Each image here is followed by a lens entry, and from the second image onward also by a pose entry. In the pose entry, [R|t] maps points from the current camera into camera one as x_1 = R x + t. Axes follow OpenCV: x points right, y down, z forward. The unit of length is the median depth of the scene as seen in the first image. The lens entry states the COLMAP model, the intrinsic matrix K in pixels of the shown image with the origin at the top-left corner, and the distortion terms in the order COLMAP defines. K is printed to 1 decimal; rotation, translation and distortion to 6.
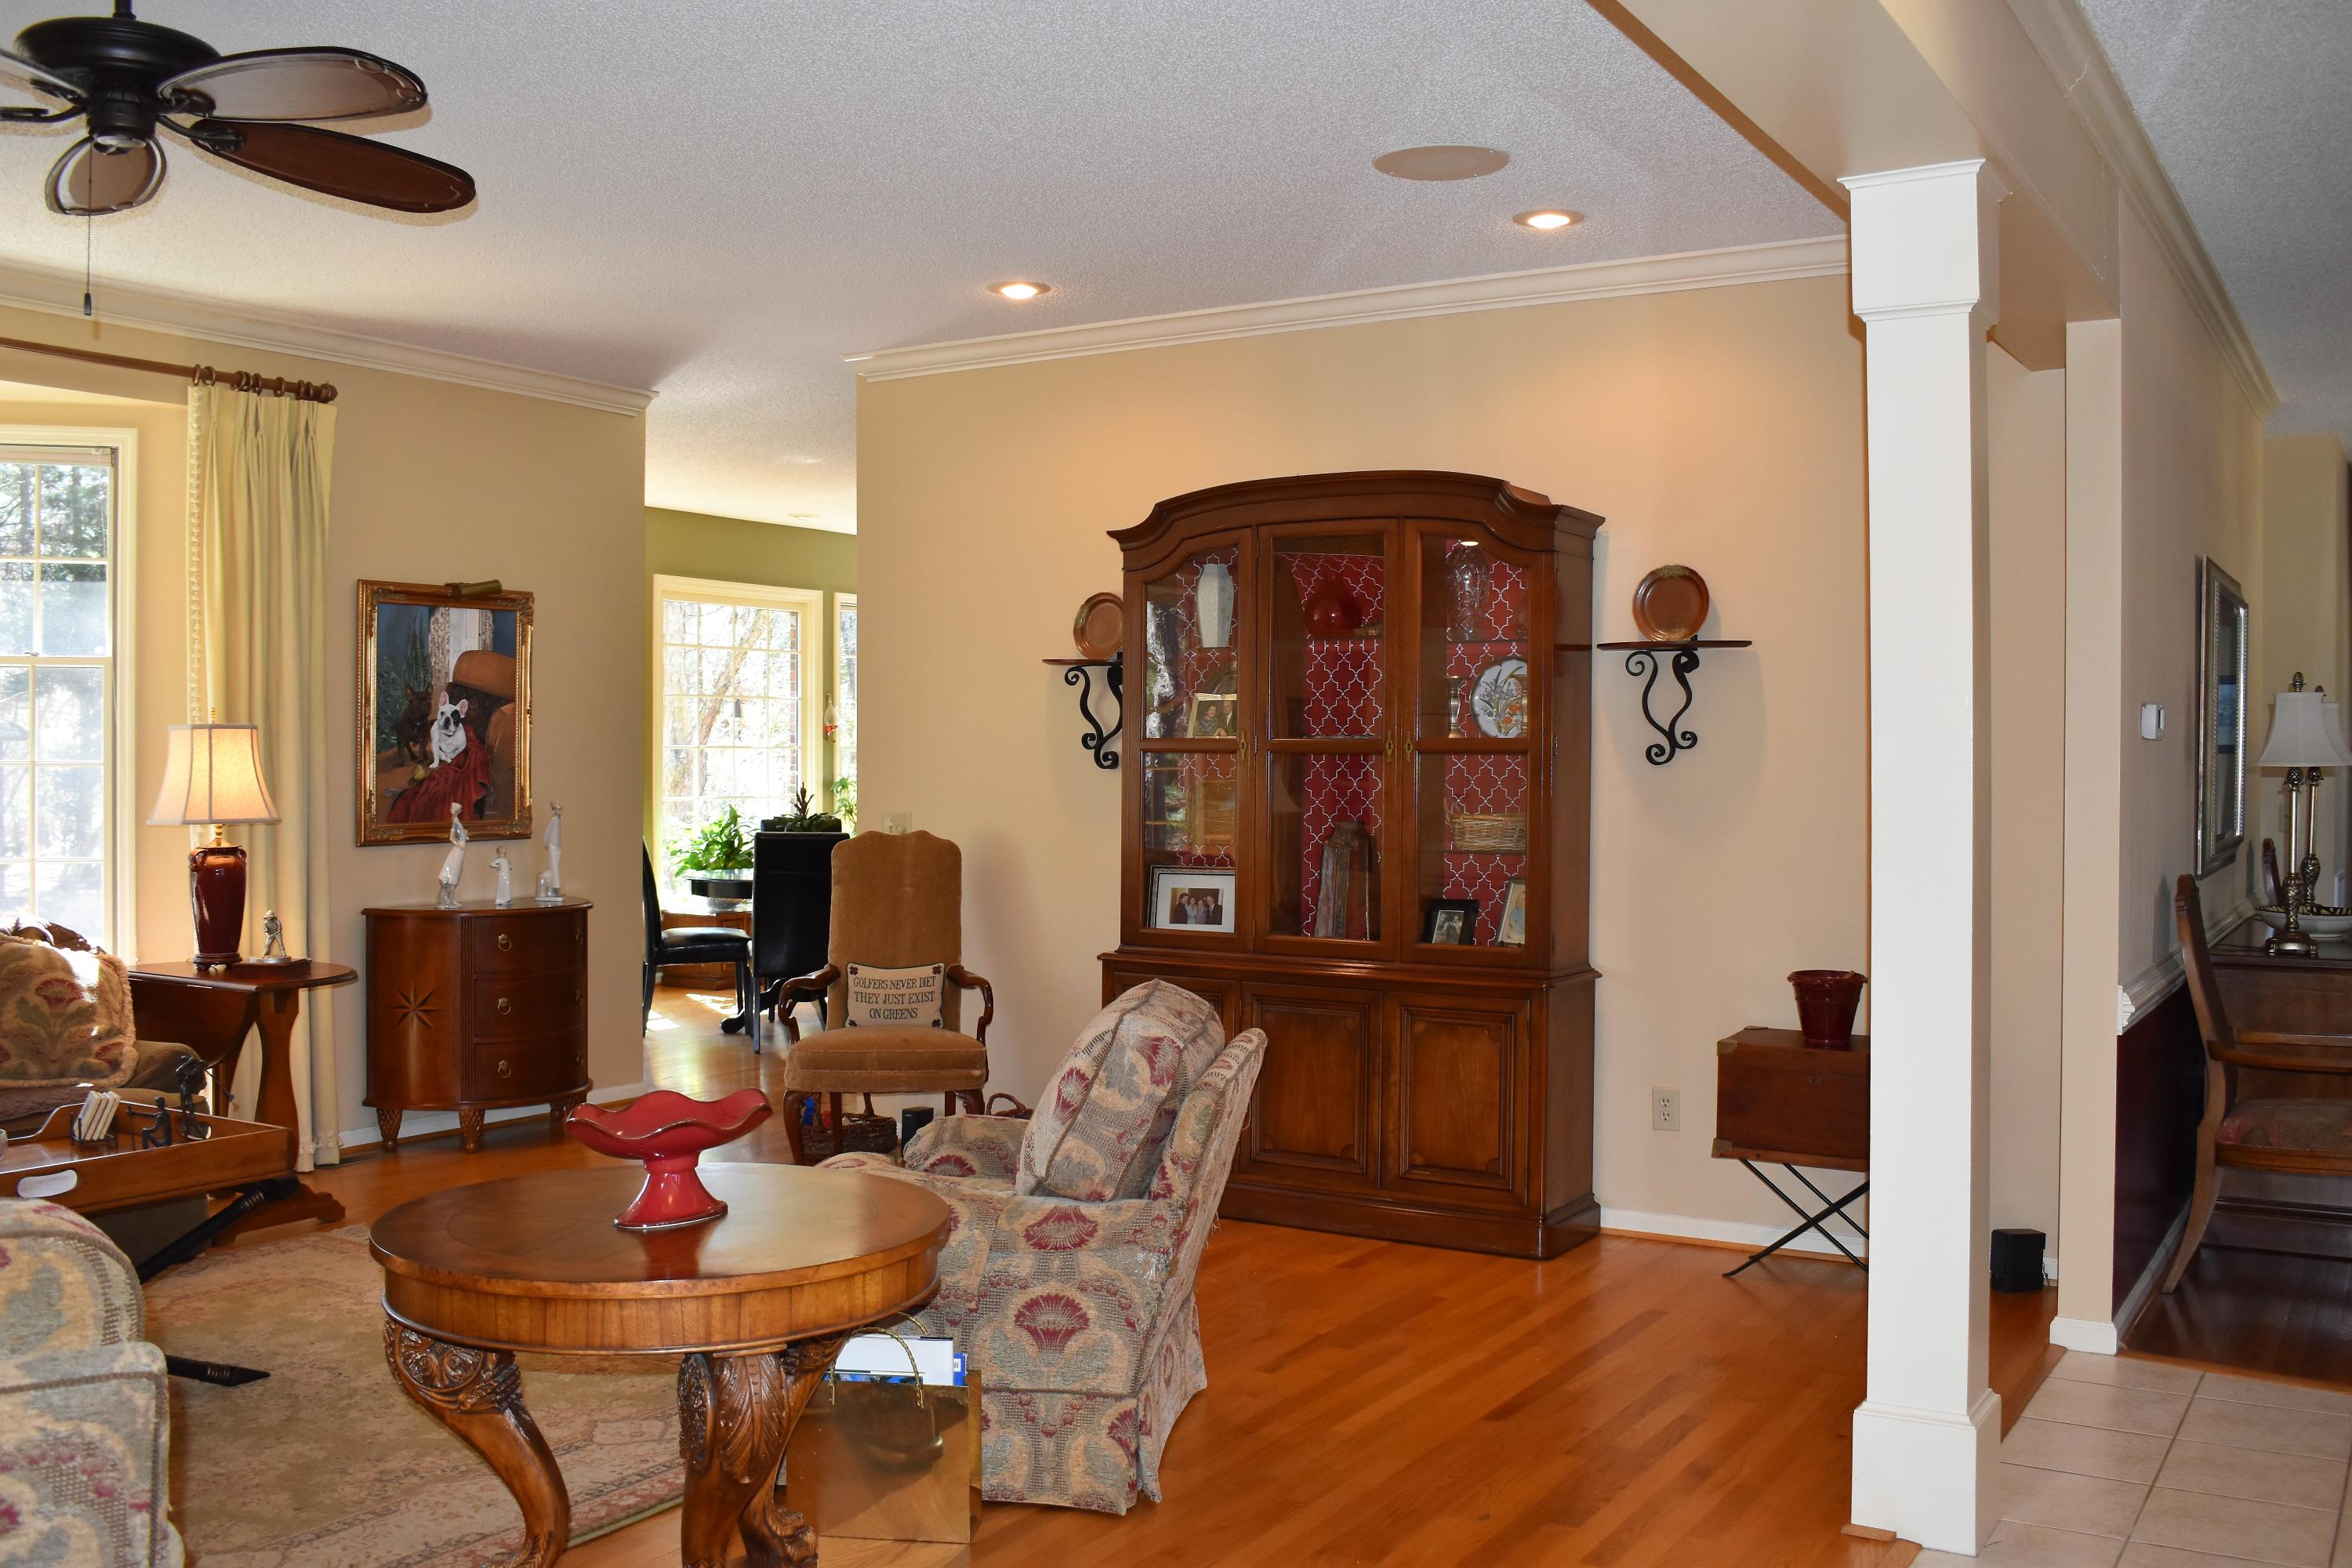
lens RADIAL K [[2145.2, 0, 1163.5], [0, 2145.2, 779.5], [0, 0, 1]] dist [-0.072121, 0.000000]
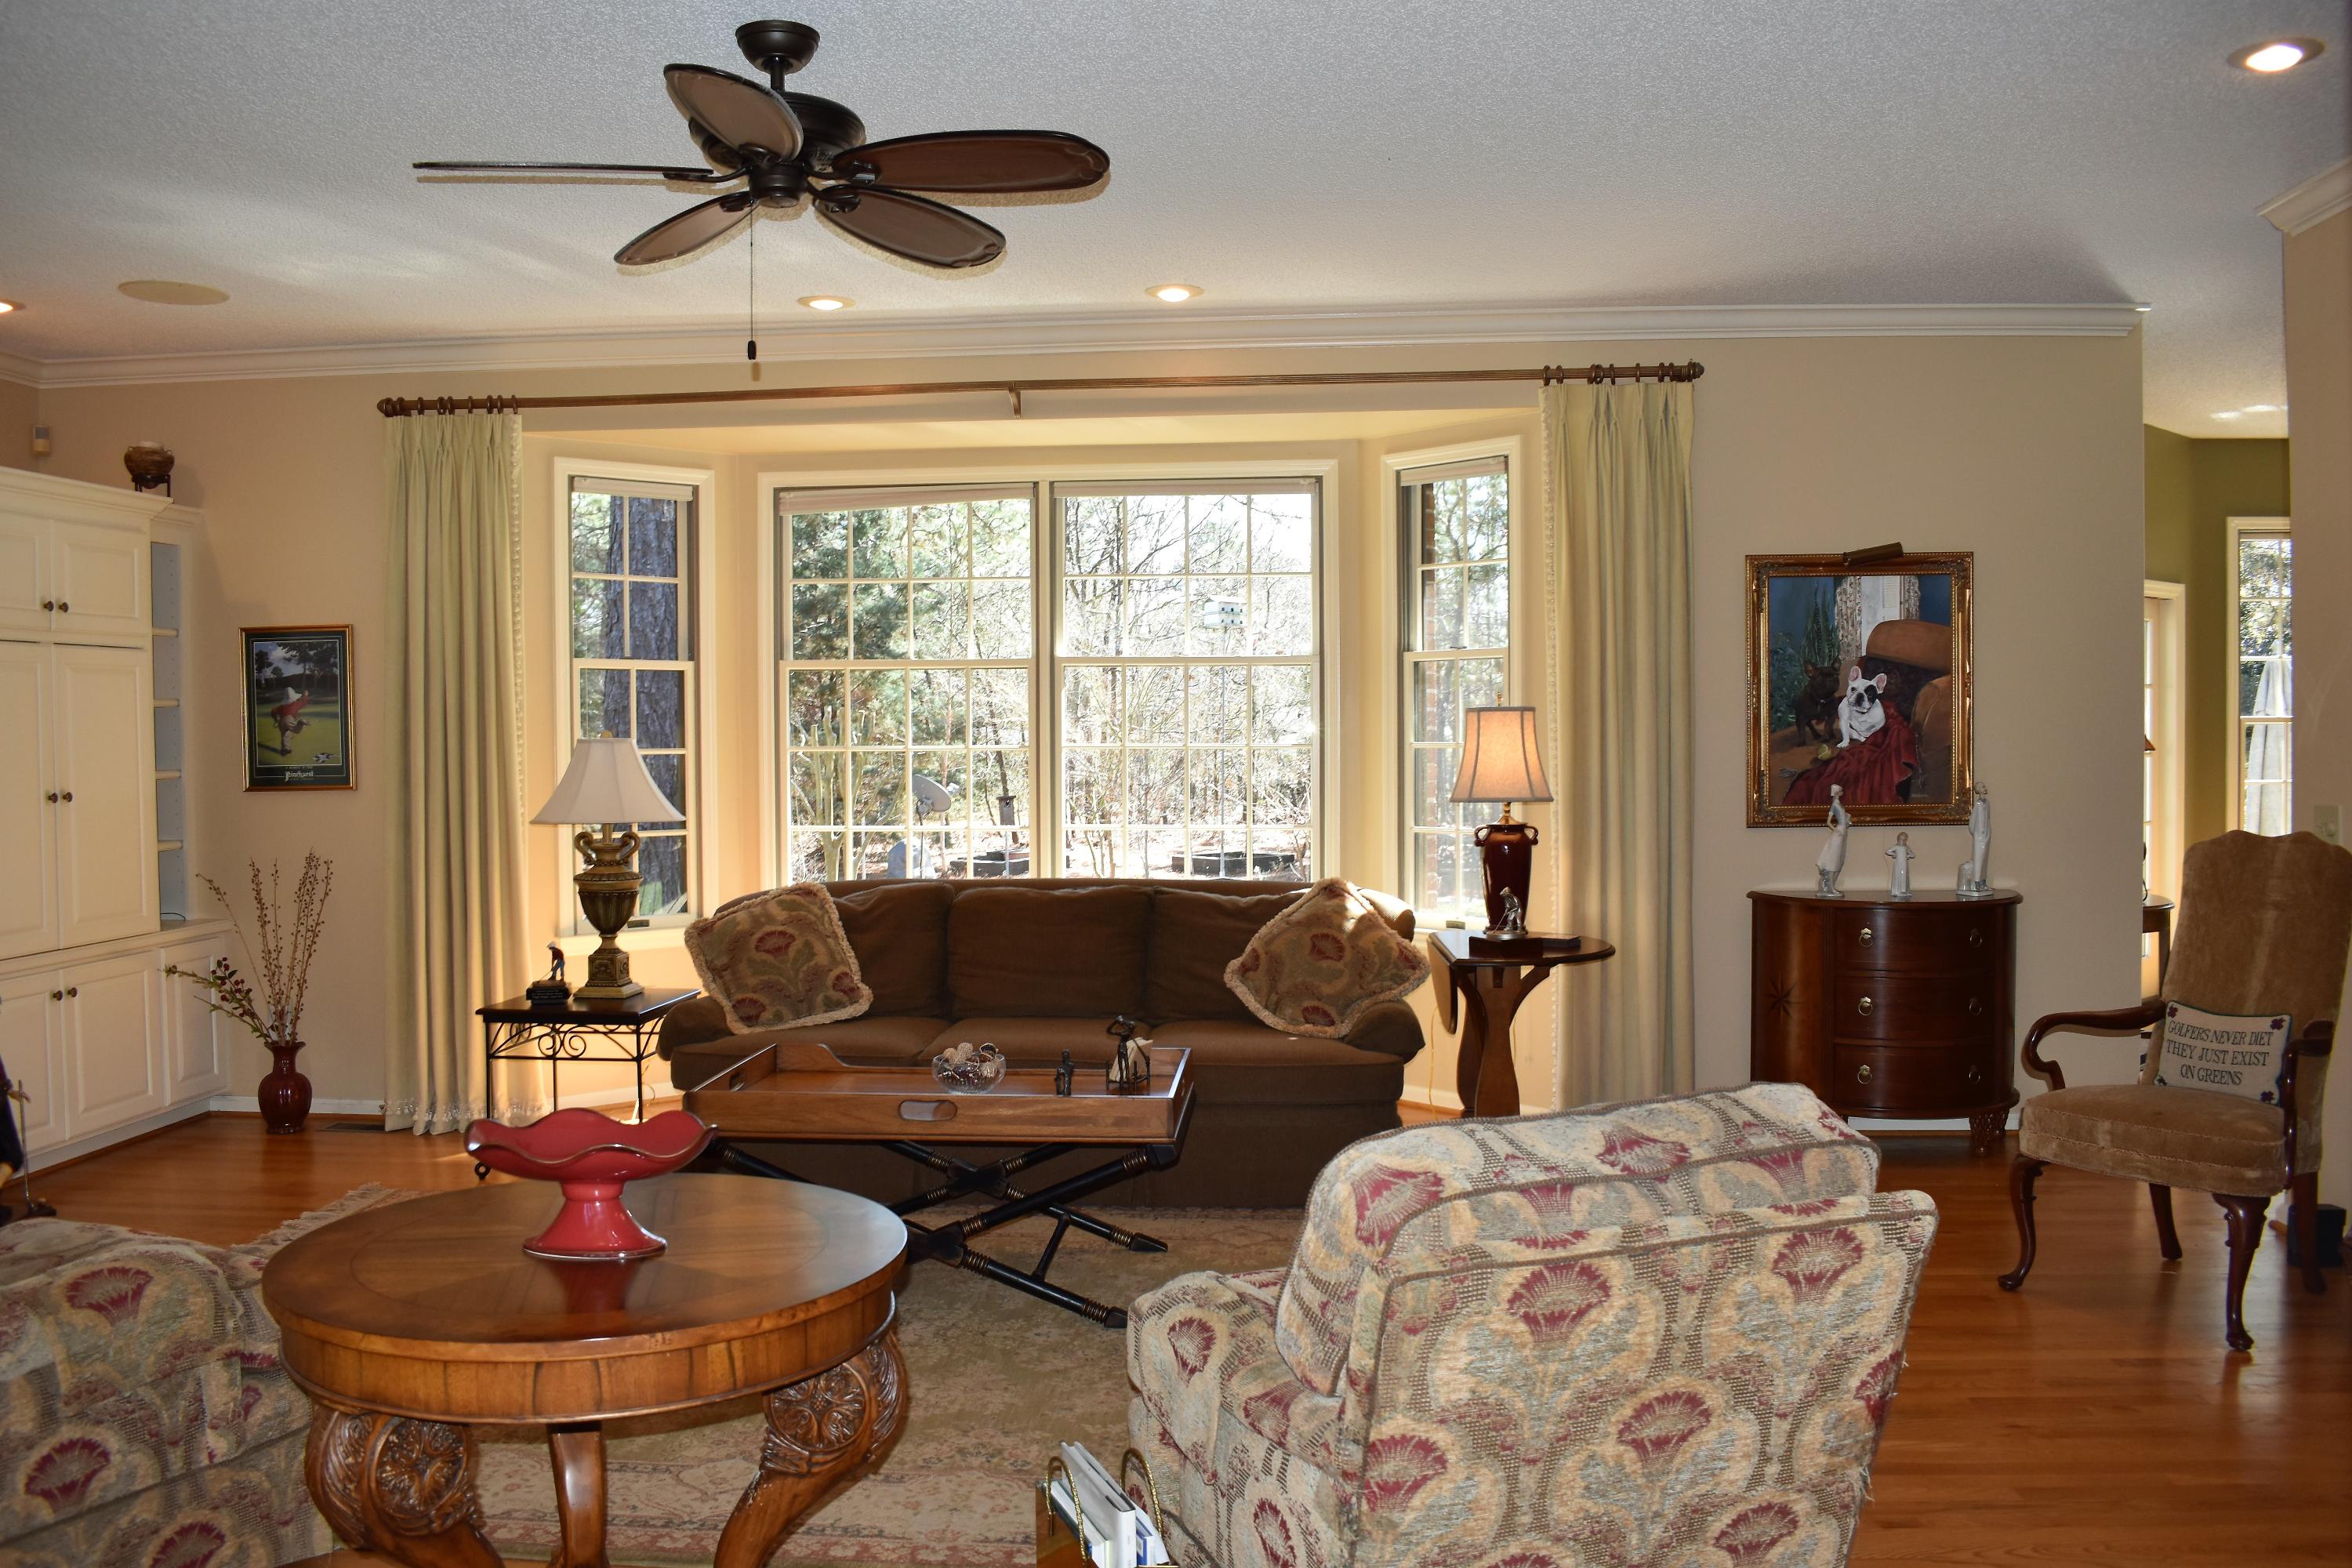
lens RADIAL K [[1847.2, 0, 1174.4], [0, 1847.2, 790.3], [0, 0, 1]] dist [-0.084209, -0.000544]
pose [[0.466912, 0.018249, -0.884115, 0.257369], [-0.000005, 0.999787, 0.020633, -0.003304], [0.884304, -0.009629, 0.466813, 0.386724]]
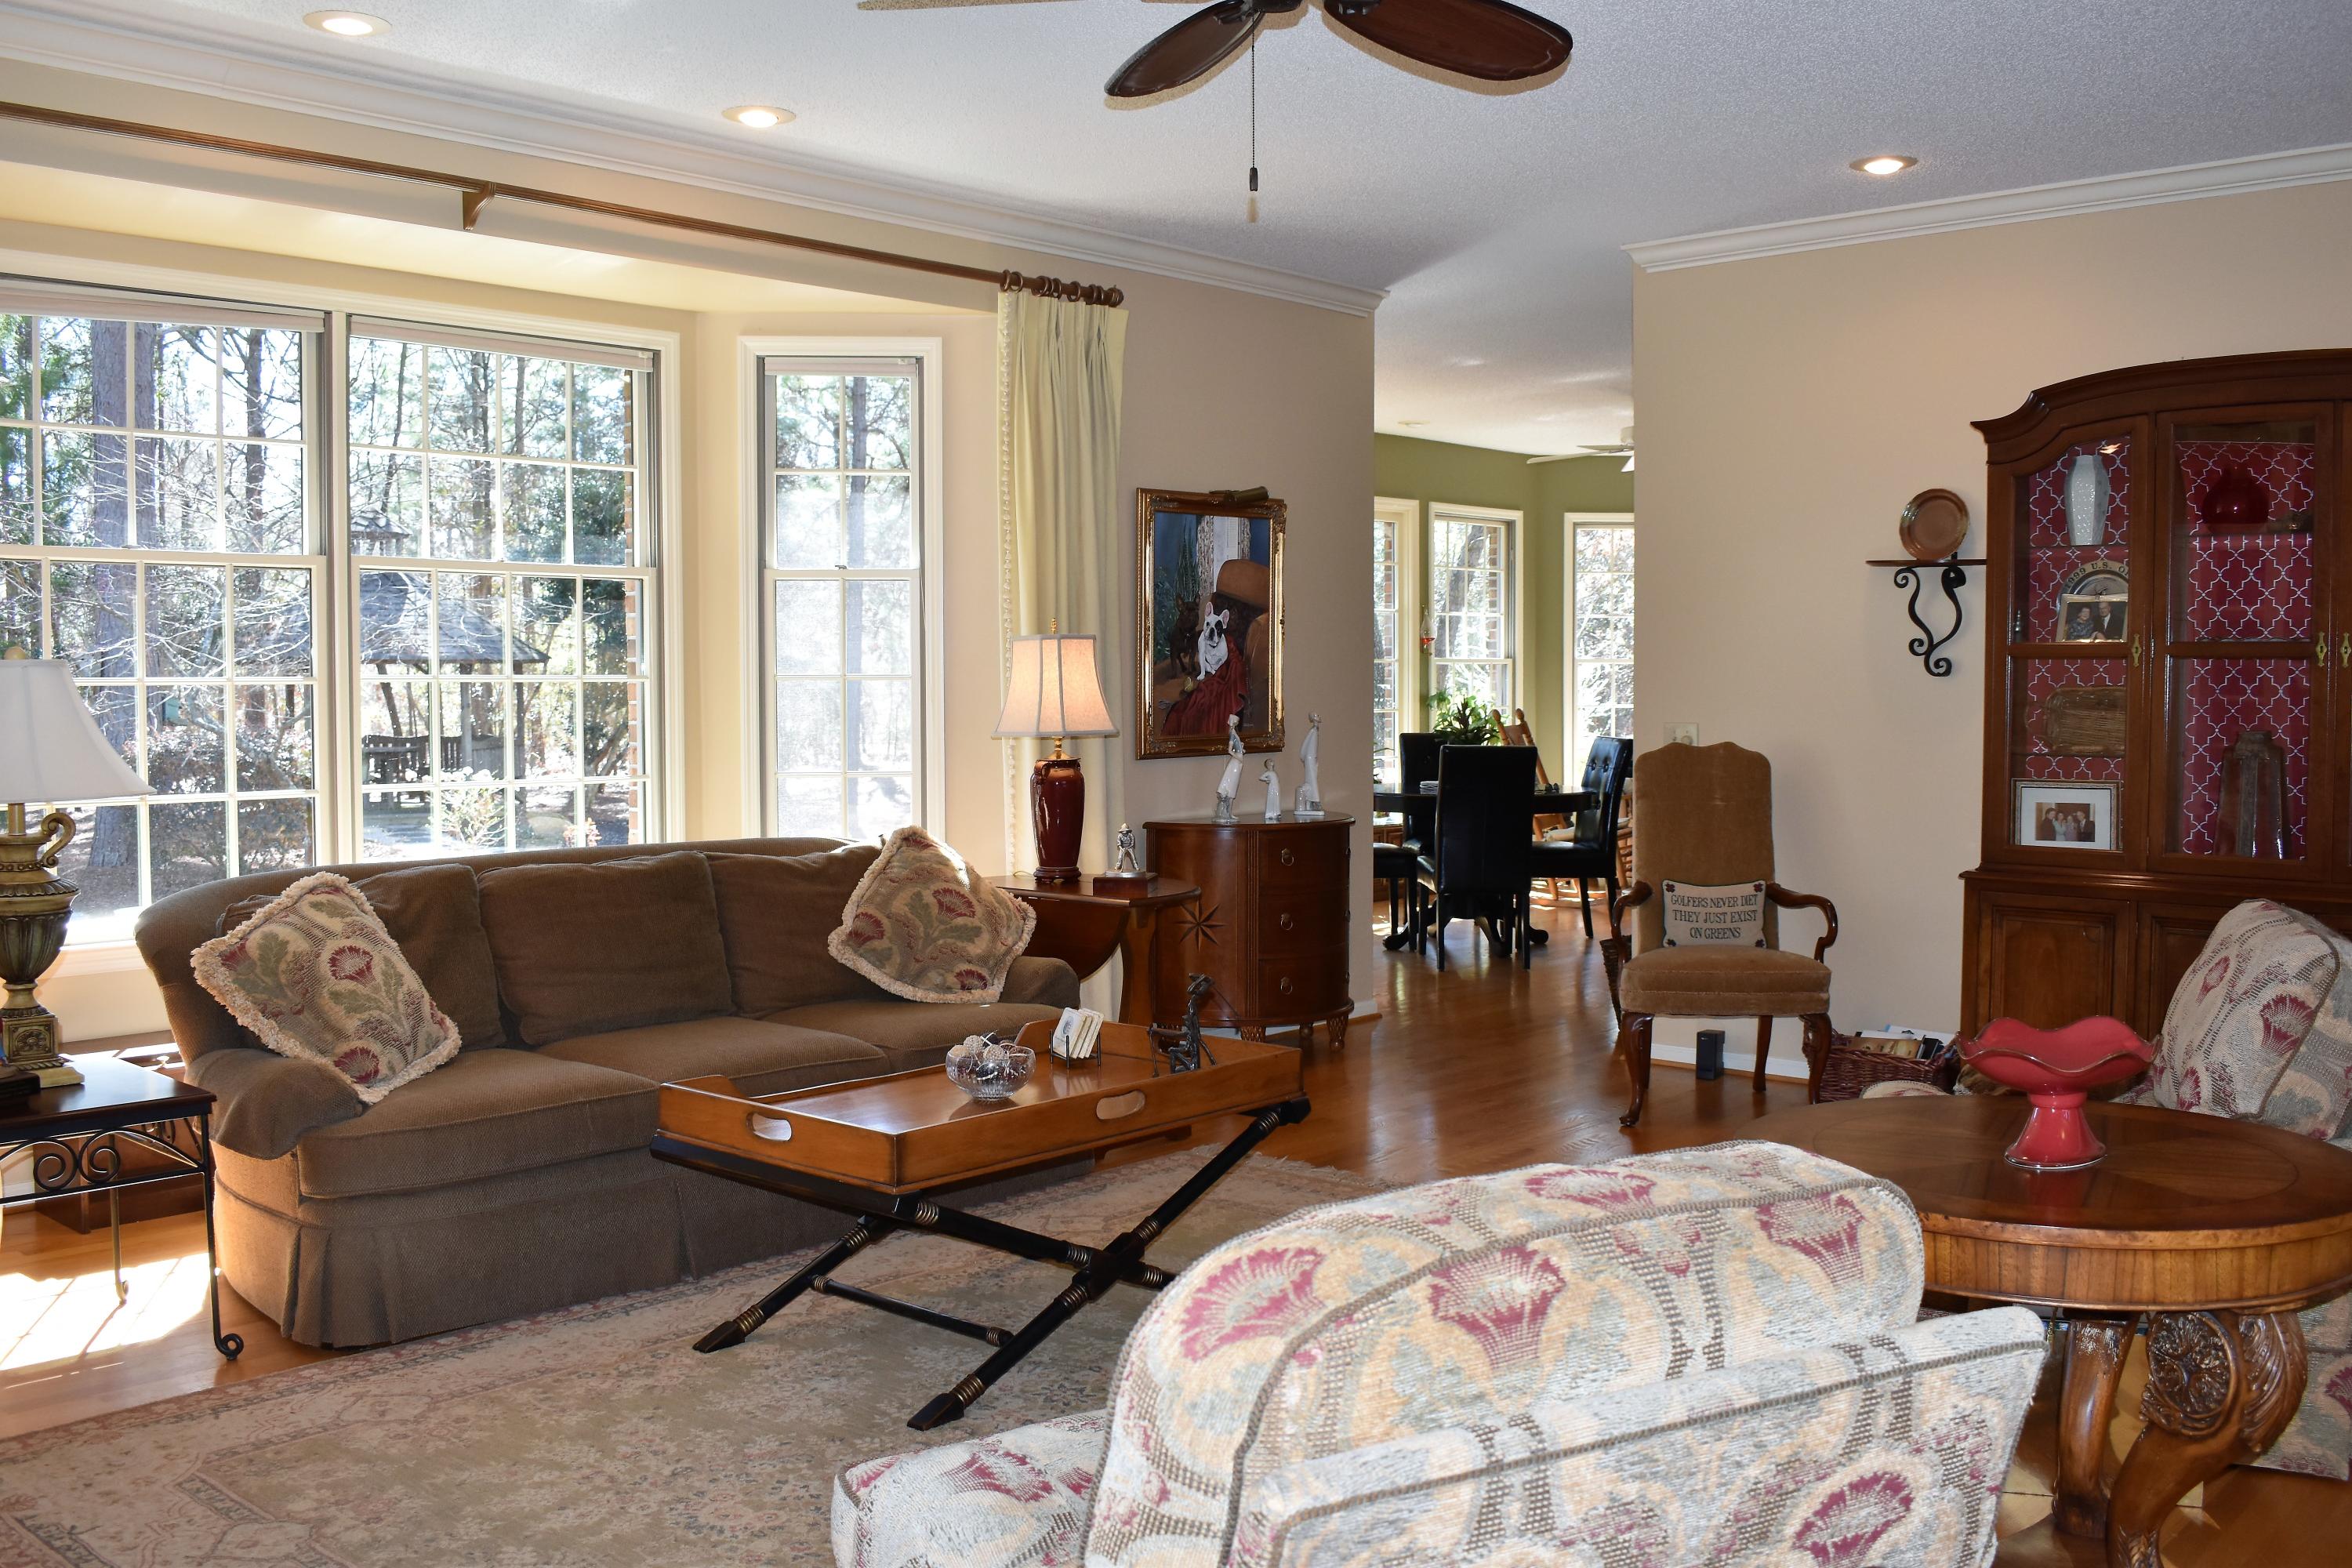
lens RADIAL K [[2145.2, 0, 1171.1], [0, 2145.2, 780.8], [0, 0, 1]] dist [-0.072121, 0.000000]
pose [[0.985456, 0.001573, -0.169923, -0.203705], [0.005074, 0.999239, 0.038676, 0.003139], [0.169855, -0.038976, 0.984698, 0.020930]]
